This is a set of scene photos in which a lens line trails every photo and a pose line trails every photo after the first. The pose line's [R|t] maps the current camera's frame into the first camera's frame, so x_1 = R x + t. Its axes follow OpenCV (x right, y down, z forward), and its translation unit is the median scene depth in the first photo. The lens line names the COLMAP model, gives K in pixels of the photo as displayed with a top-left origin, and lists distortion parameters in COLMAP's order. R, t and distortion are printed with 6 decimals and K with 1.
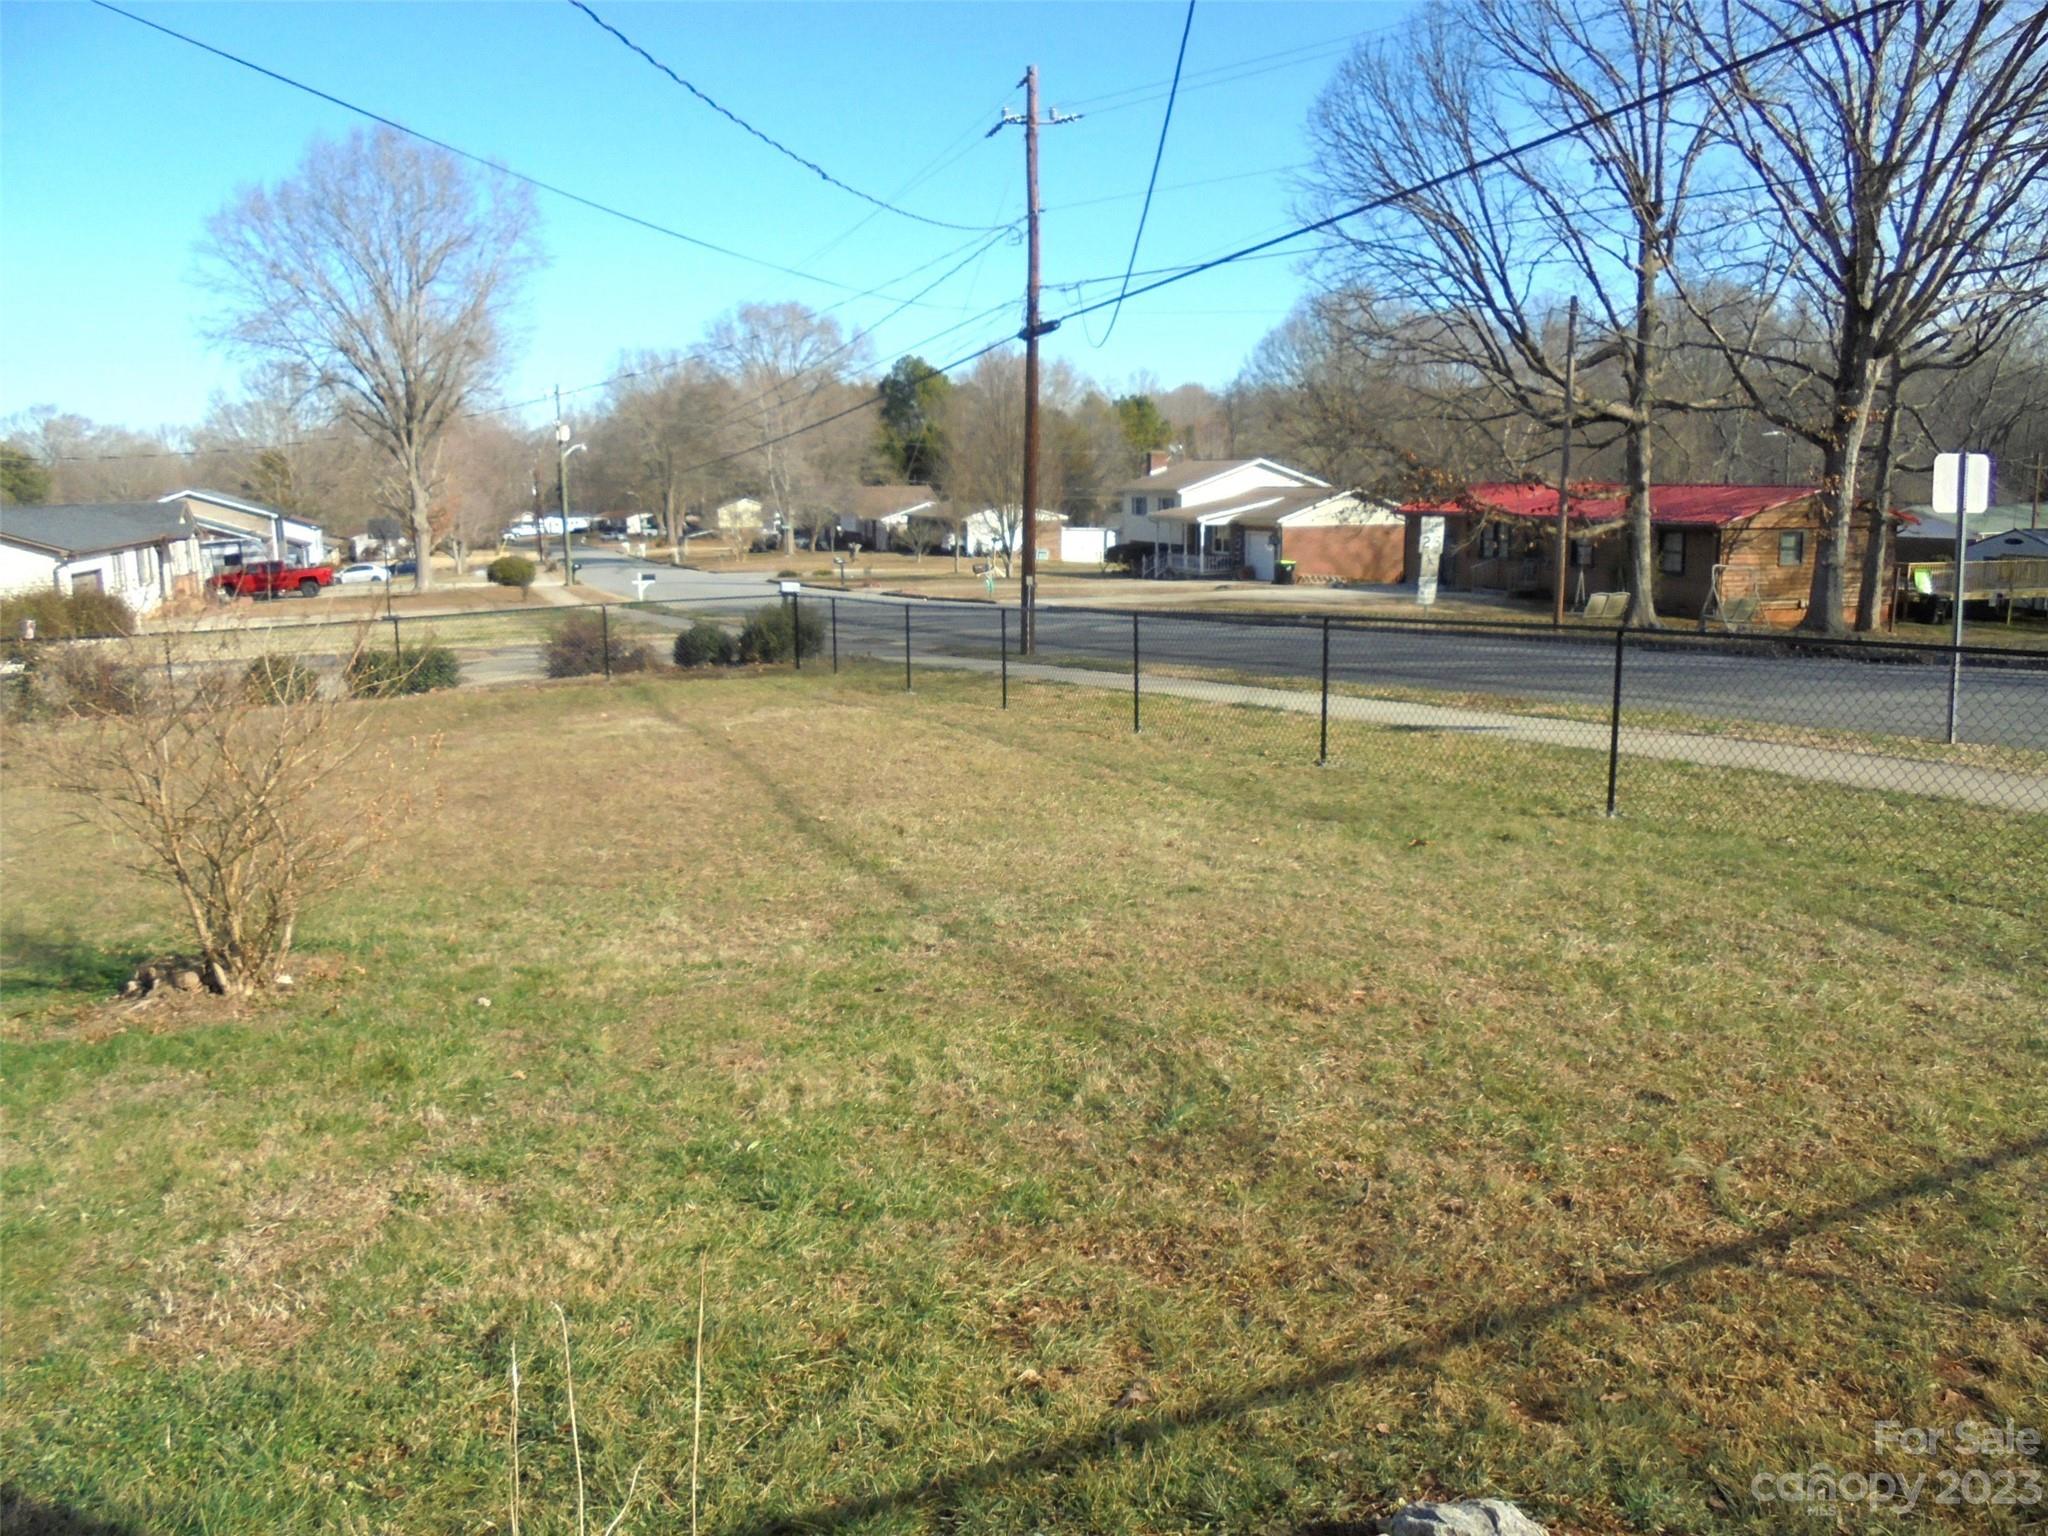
lens RADIAL K [[1534.3, 0, 1035.8], [0, 1534.3, 748.1], [0, 0, 1]] dist [-0.130378, 0.116808]
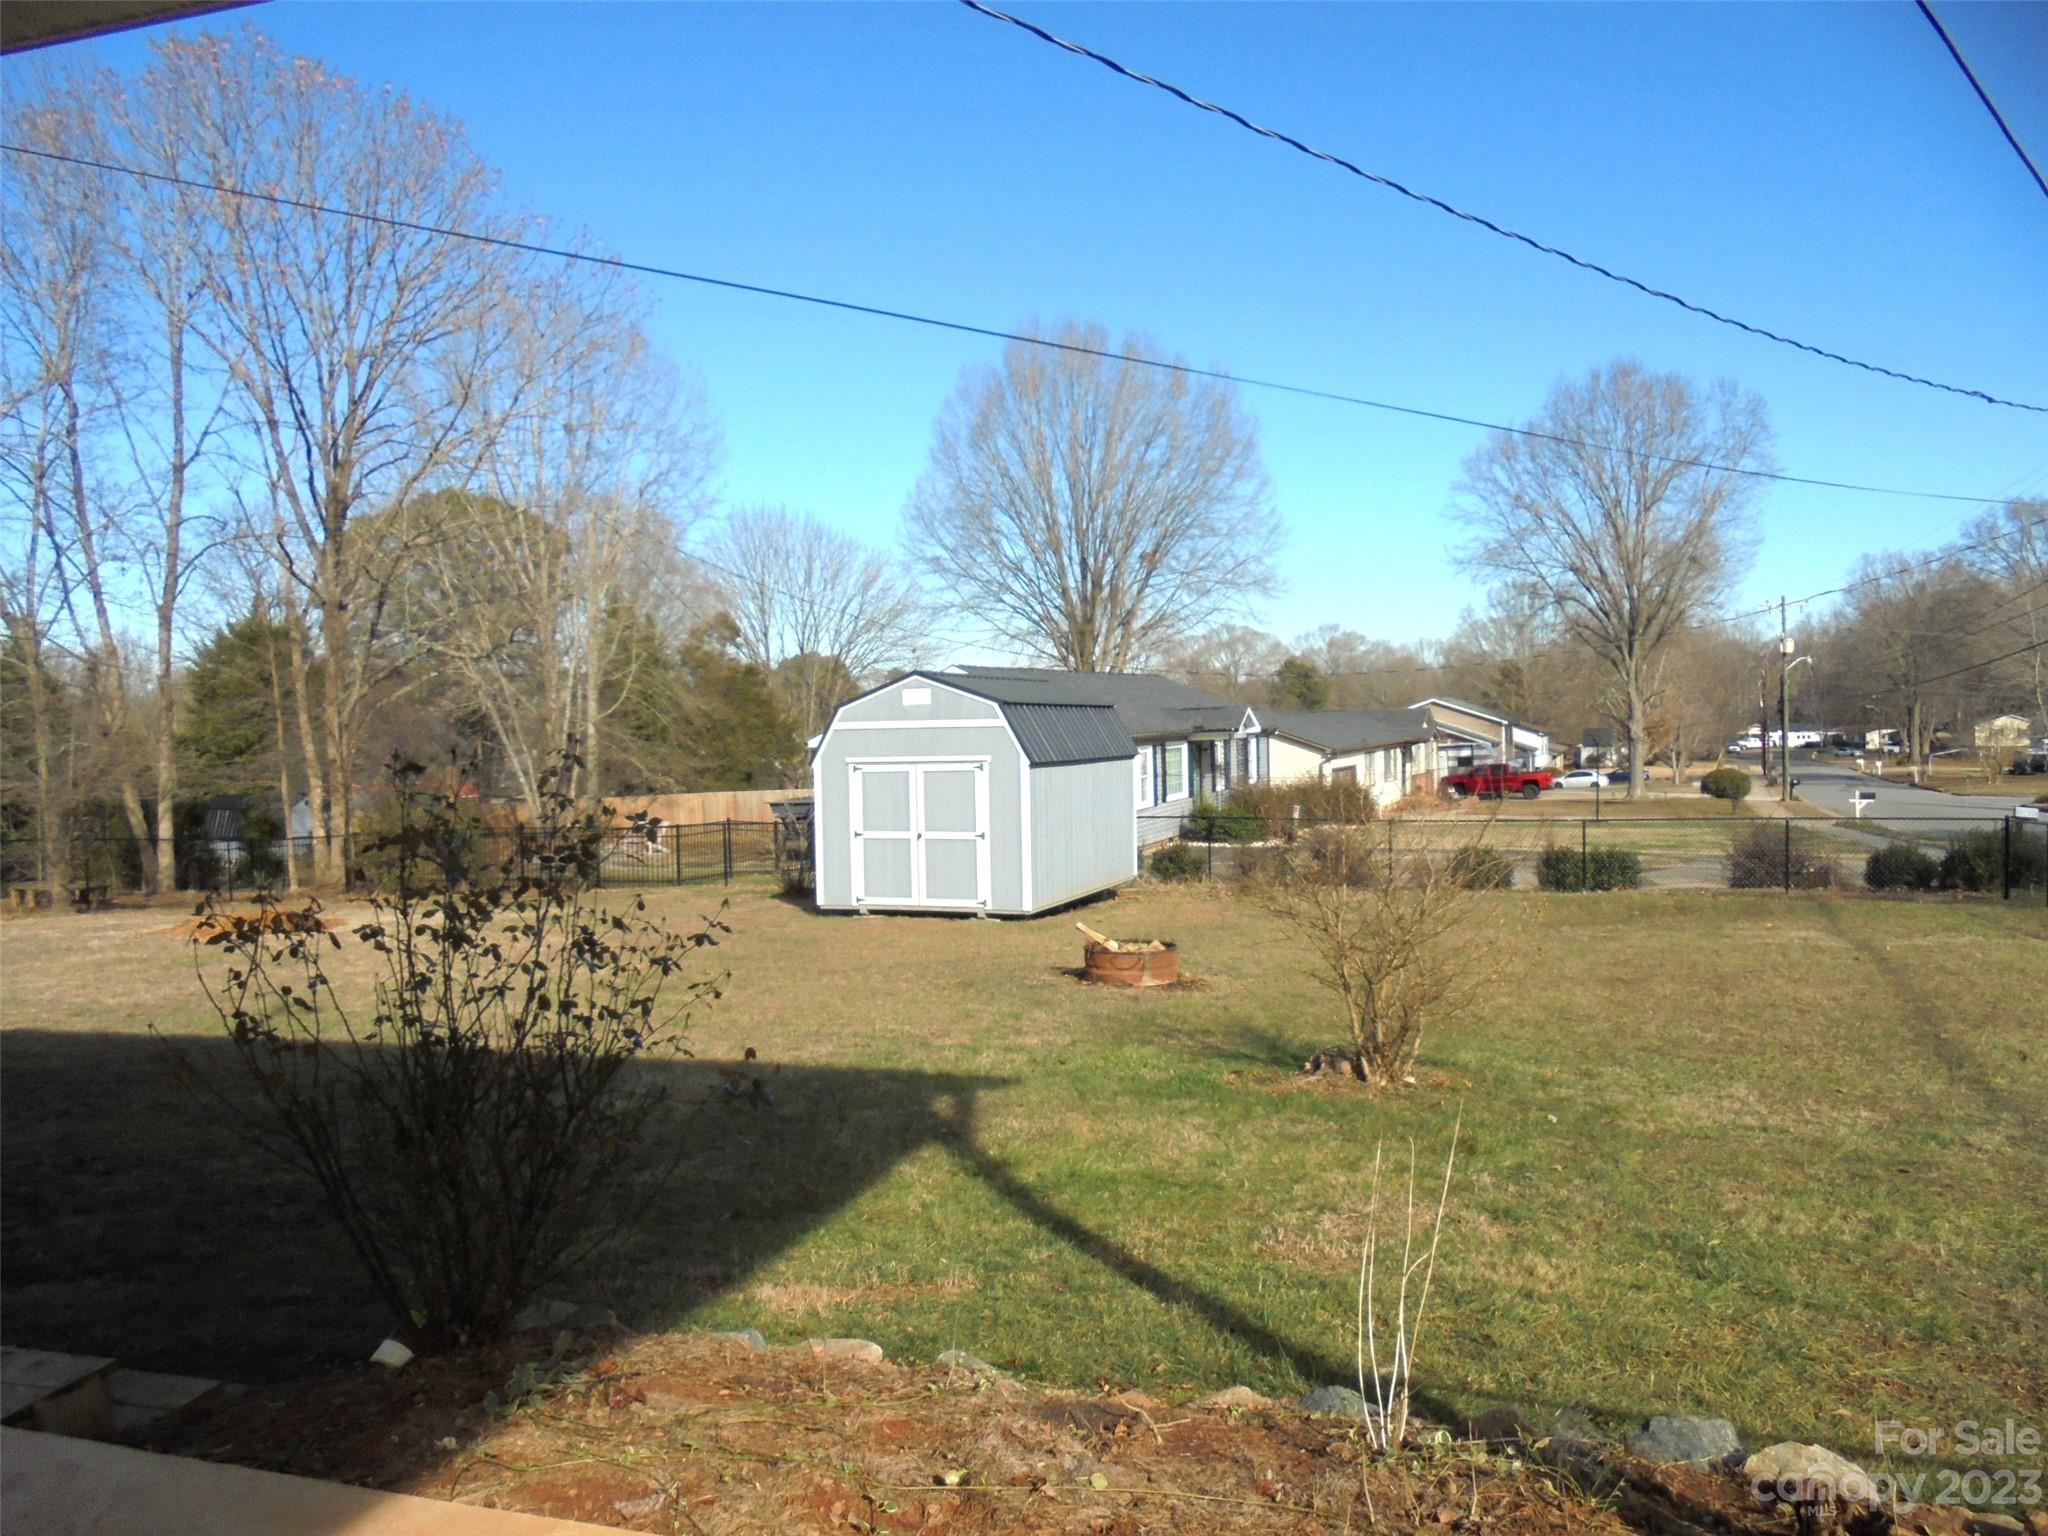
lens RADIAL K [[1534.3, 0, 1035.8], [0, 1534.3, 748.1], [0, 0, 1]] dist [-0.130378, 0.116808]
pose [[0.718181, 0.020940, -0.695541, 0.013835], [-0.116741, 0.989006, -0.090766, 0.002301], [0.685994, 0.146385, 0.712730, -0.016194]]
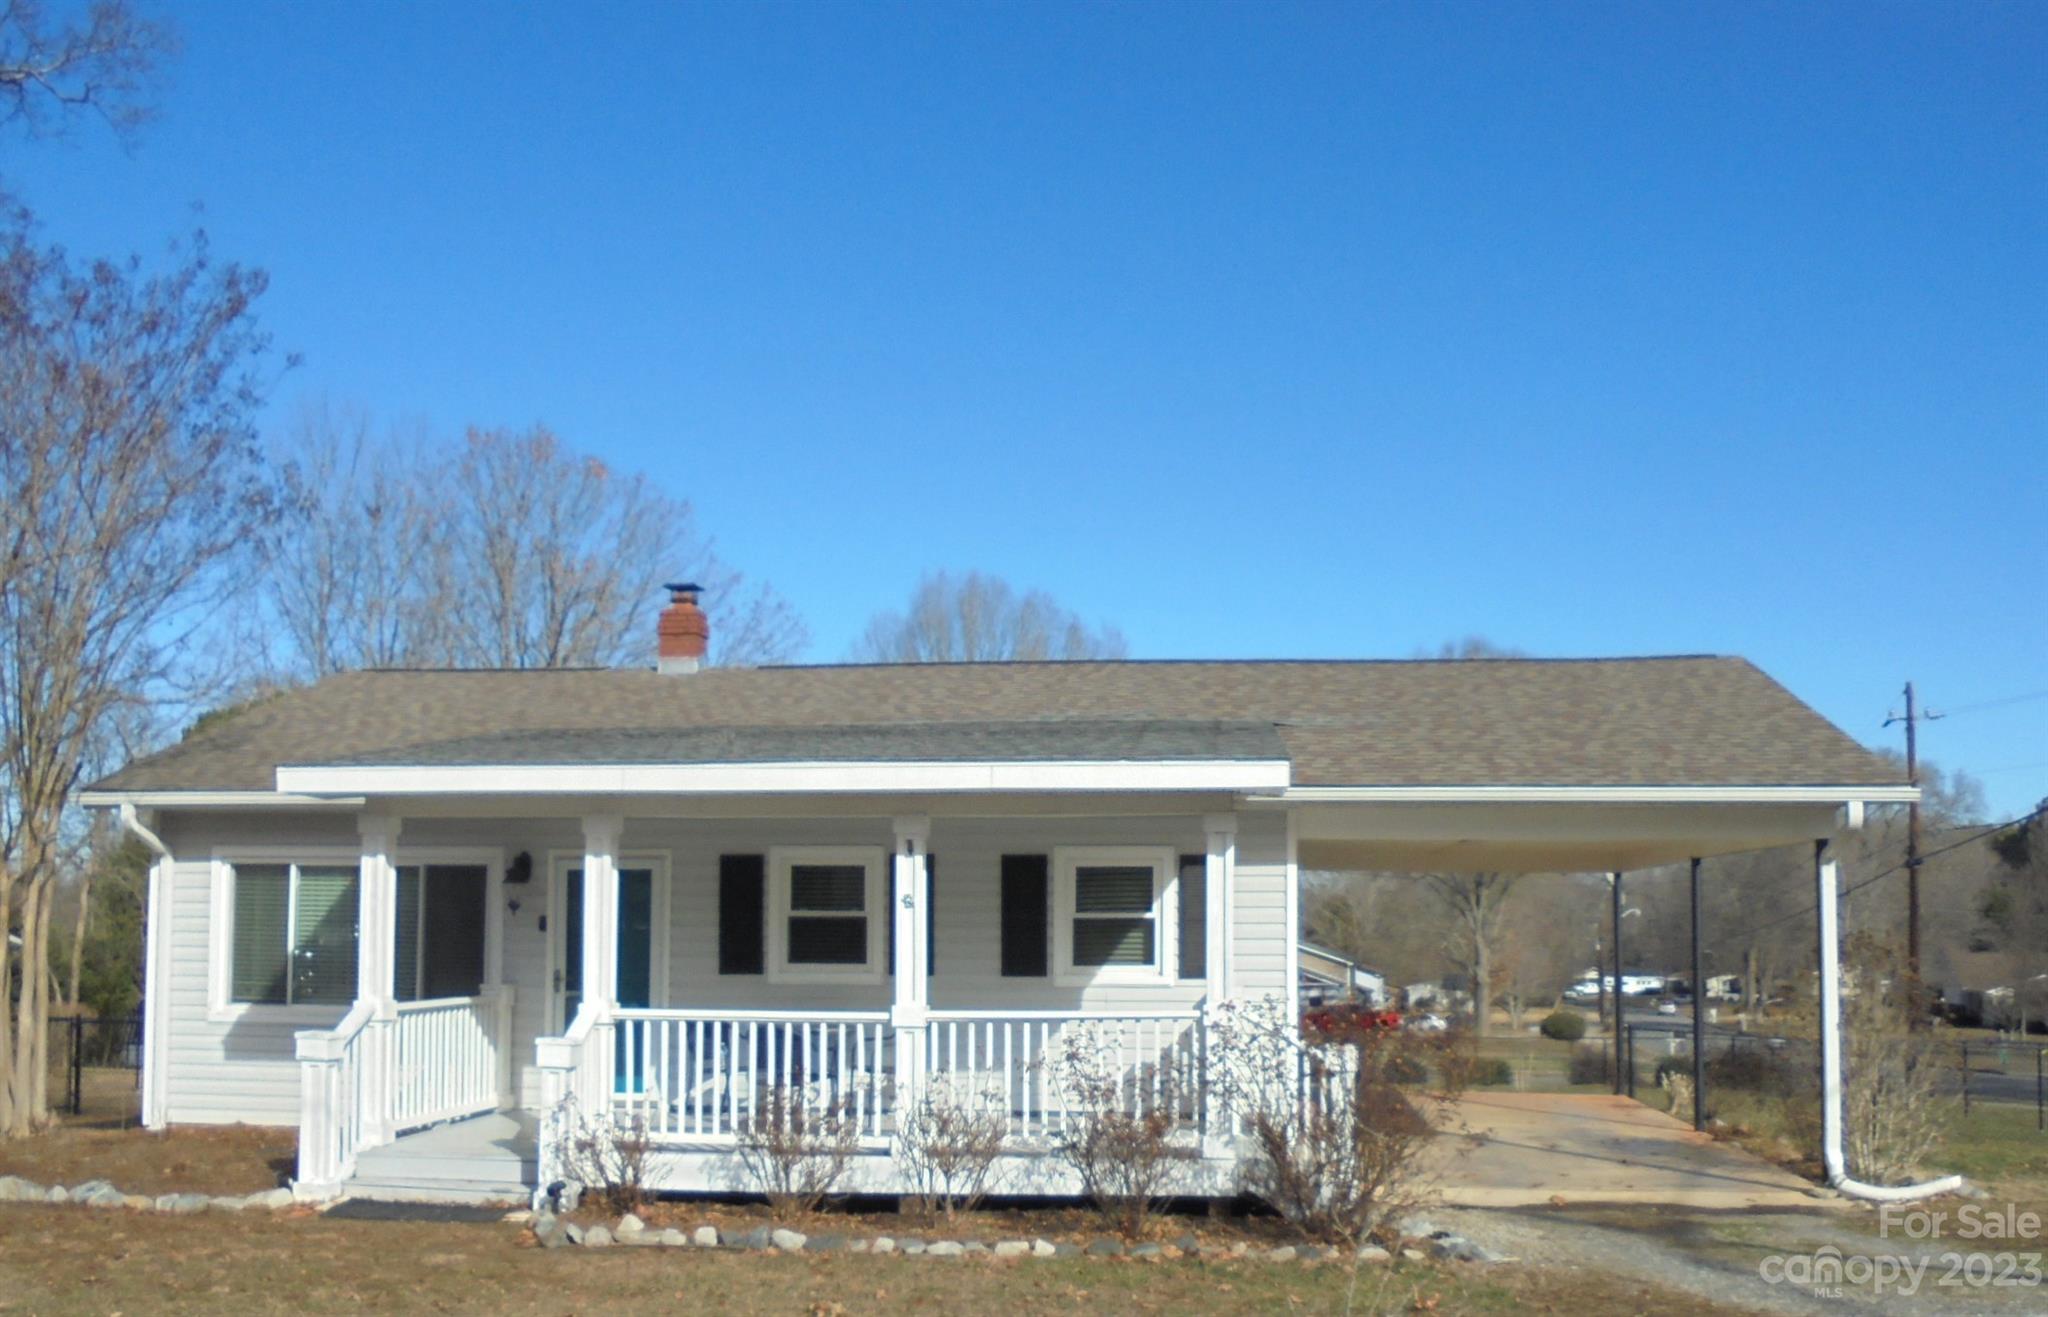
lens RADIAL K [[1764.0, 0, 1024.4], [0, 1764.0, 753.3], [0, 0, 1]] dist [-0.052491, -0.141917]
pose [[0.805171, -0.035882, -0.591957, 0.106675], [-0.127359, 0.964417, -0.231690, 0.039717], [0.579206, 0.261941, 0.771950, -0.281887]]
